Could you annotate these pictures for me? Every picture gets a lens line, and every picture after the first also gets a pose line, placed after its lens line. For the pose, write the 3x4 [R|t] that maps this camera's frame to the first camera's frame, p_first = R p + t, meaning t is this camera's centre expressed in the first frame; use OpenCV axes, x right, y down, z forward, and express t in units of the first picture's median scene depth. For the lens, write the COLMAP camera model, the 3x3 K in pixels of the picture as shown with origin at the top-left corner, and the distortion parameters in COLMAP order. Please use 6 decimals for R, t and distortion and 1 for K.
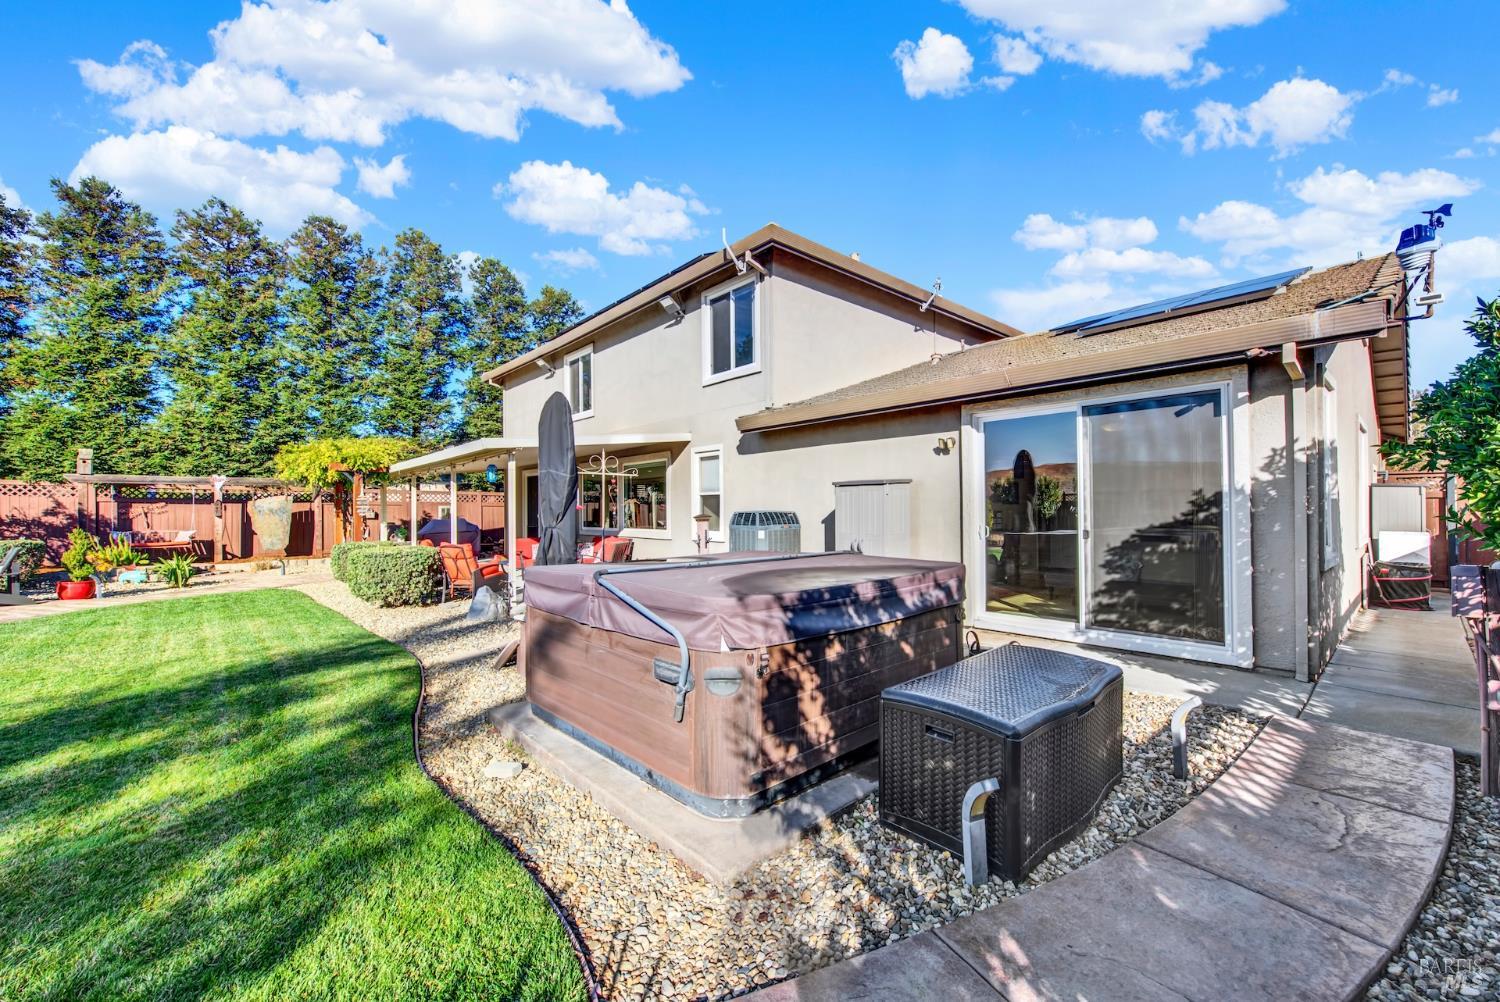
lens RADIAL K [[596.8, 0, 748.5], [0, 596.8, 505.5], [0, 0, 1]] dist [0.003242, -0.002834]
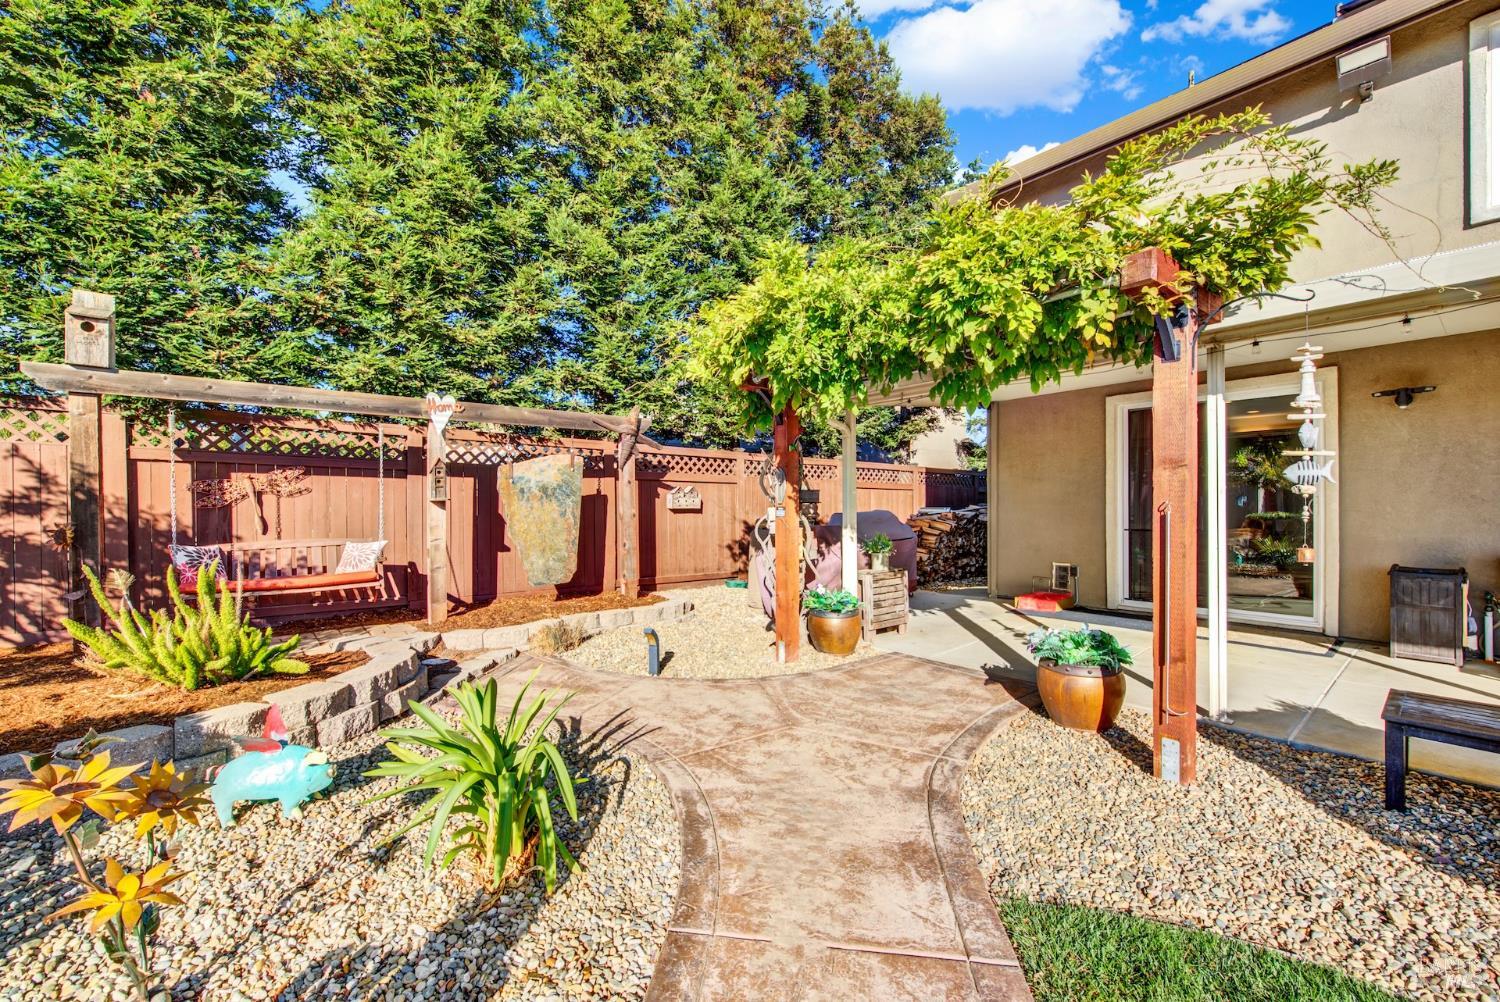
lens RADIAL K [[596.8, 0, 748.5], [0, 596.8, 505.5], [0, 0, 1]] dist [0.003242, -0.002834]
pose [[0.998996, 0.002486, -0.044730, -0.683051], [-0.001967, 0.999930, 0.011645, 0.014873], [0.044756, -0.011545, 0.998931, 0.637027]]
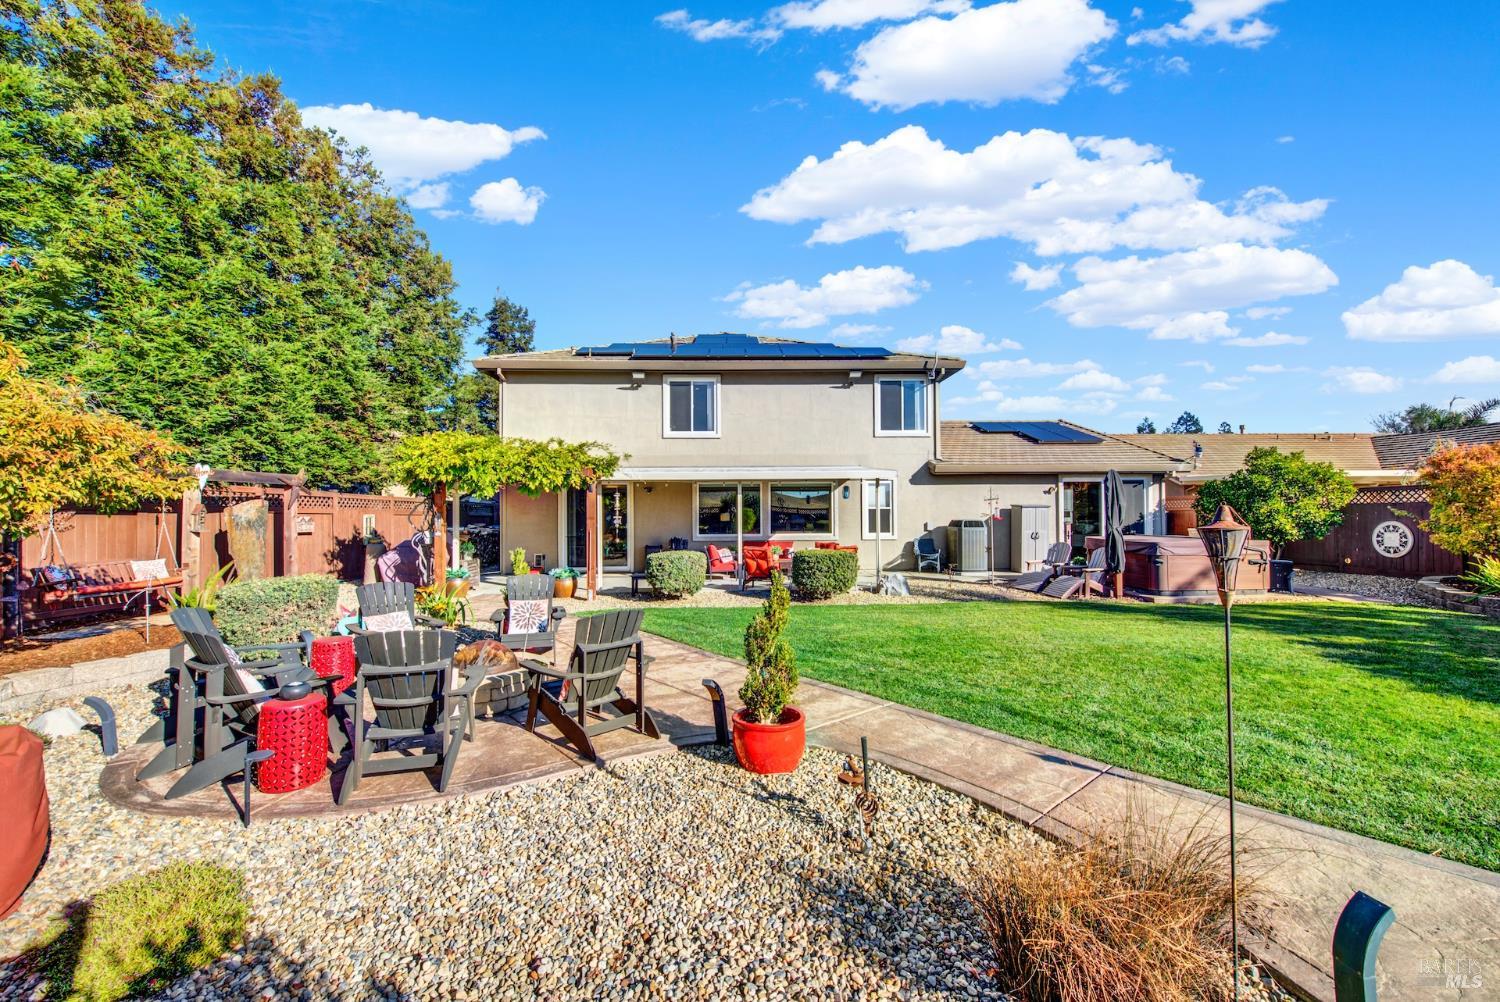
lens RADIAL K [[596.8, 0, 748.5], [0, 596.8, 505.5], [0, 0, 1]] dist [0.003242, -0.002834]
pose [[0.642311, 0.011886, 0.766352, -1.006879], [-0.004205, 0.999919, -0.011984, -0.005120], [-0.766433, 0.004475, 0.642309, 0.196271]]
